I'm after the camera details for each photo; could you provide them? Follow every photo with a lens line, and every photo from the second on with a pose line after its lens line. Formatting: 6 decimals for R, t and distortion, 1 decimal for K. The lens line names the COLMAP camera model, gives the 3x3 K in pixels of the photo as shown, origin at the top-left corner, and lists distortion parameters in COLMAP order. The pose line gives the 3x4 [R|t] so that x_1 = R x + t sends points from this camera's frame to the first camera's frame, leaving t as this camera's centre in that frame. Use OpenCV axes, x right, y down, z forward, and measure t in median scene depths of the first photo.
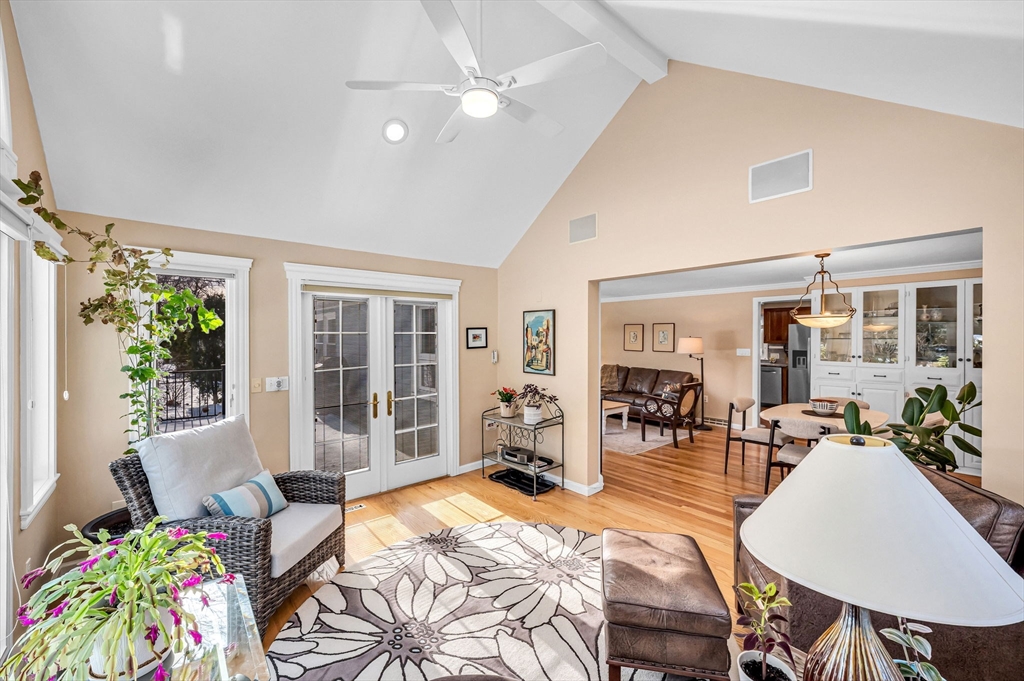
lens RADIAL K [[402.7, 0, 512.0], [0, 402.7, 340.5], [0, 0, 1]] dist [-0.000044, 0.000014]
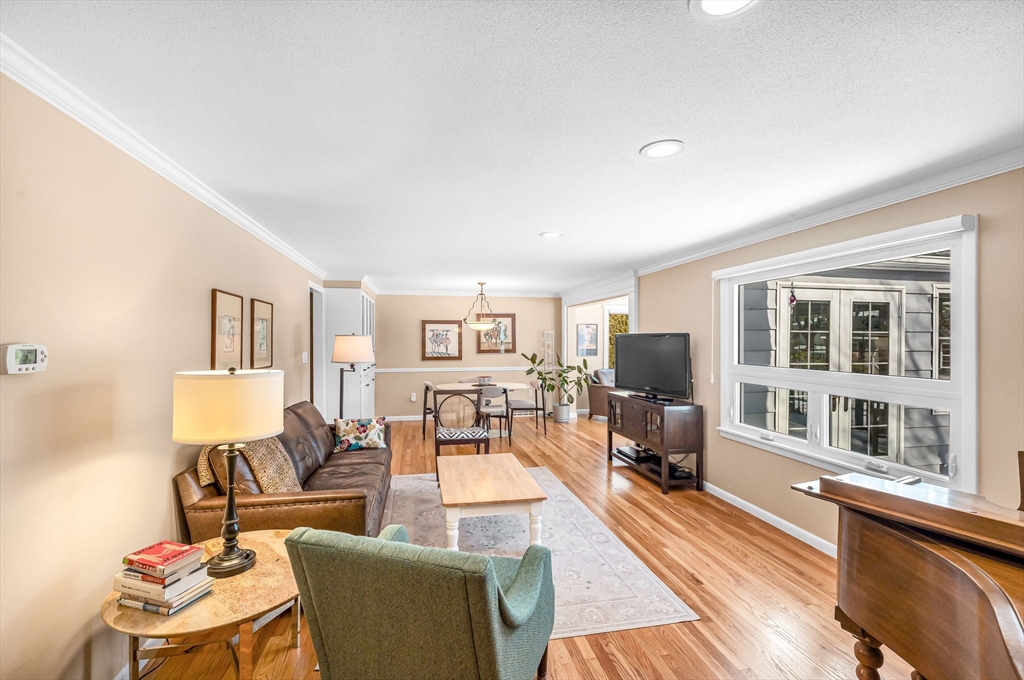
lens RADIAL K [[441.1, 0, 500.6], [0, 441.1, 338.6], [0, 0, 1]] dist [-0.000605, -0.000003]
pose [[-0.870449, -0.001248, 0.492257, -0.071275], [0.001519, 0.999985, 0.005222, -0.005481], [-0.492256, 0.005293, -0.870434, 1.378028]]
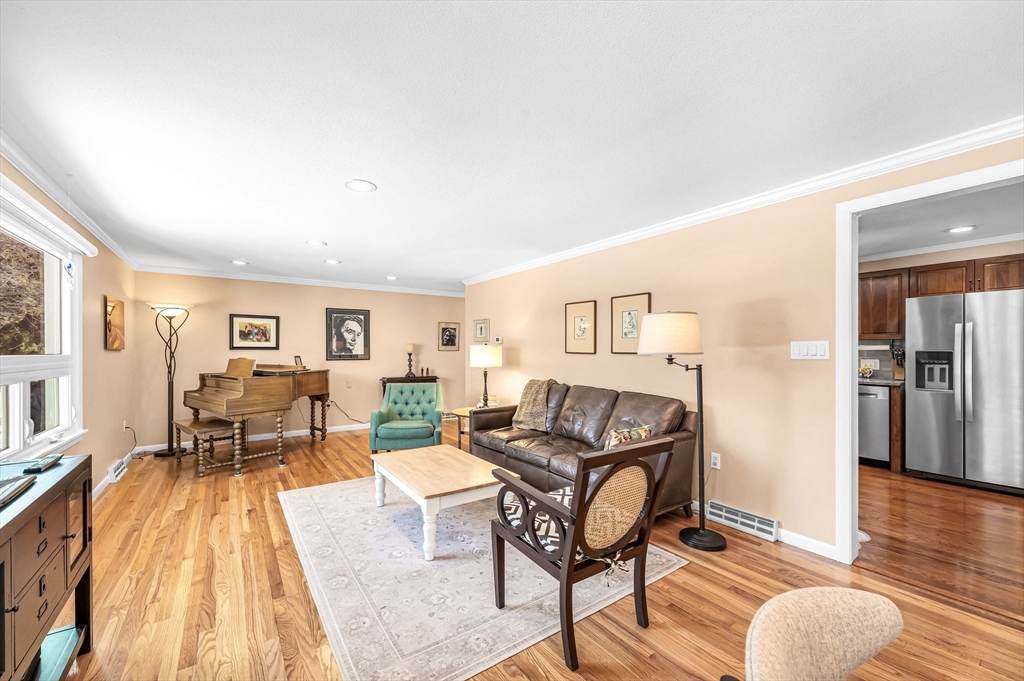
lens RADIAL K [[407.1, 0, 511.4], [0, 407.1, 351.5], [0, 0, 1]] dist [0.000626, 0.000077]
pose [[0.995409, -0.002295, -0.095684, 0.302956], [0.001884, 0.999989, -0.004378, 0.029429], [0.095693, 0.004177, 0.995402, 0.539282]]
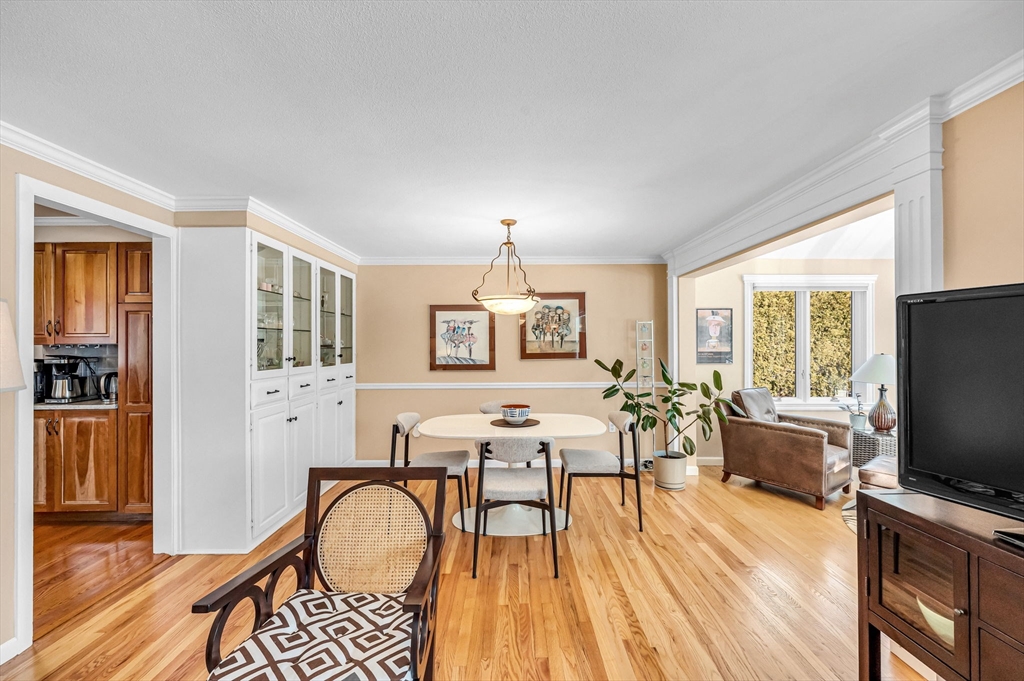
lens RADIAL K [[413.9, 0, 516.6], [0, 413.9, 340.8], [0, 0, 1]] dist [-0.001149, -0.000202]
pose [[-0.768982, 0.007410, 0.639228, 0.138474], [0.007039, 0.999970, -0.003124, 0.011973], [-0.639232, 0.002097, -0.769011, 0.909474]]
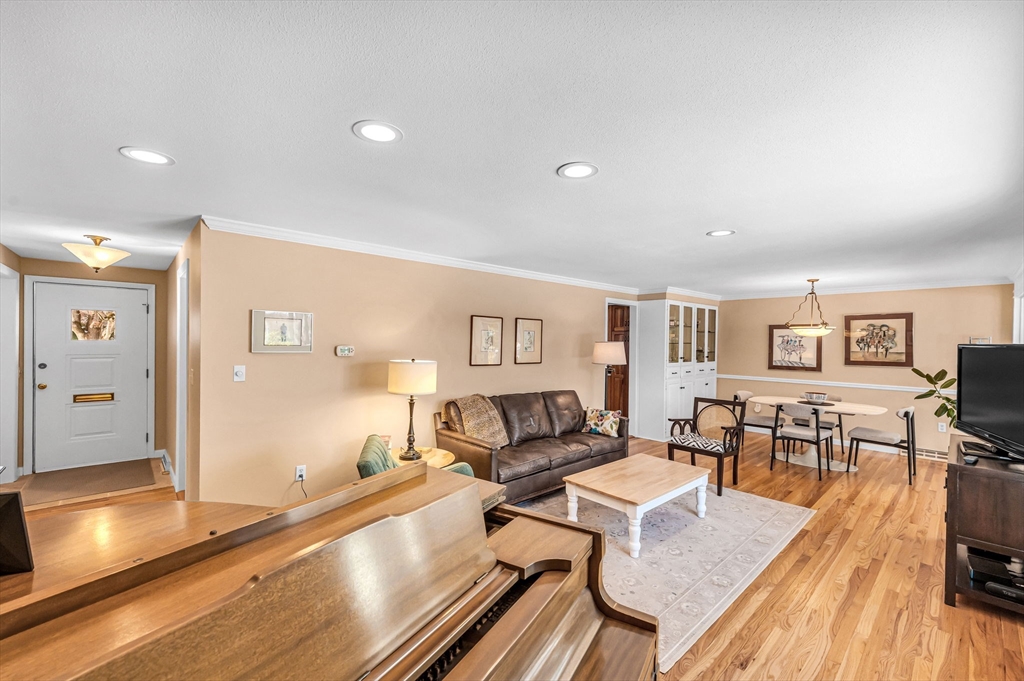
lens RADIAL K [[421.7, 0, 511.5], [0, 421.7, 345.8], [0, 0, 1]] dist [-0.000301, 0.000049]
pose [[-0.034081, -0.016215, 0.999288, -0.304533], [-0.005677, 0.999855, 0.016031, -0.011127], [-0.999403, -0.005126, -0.034168, 1.130732]]
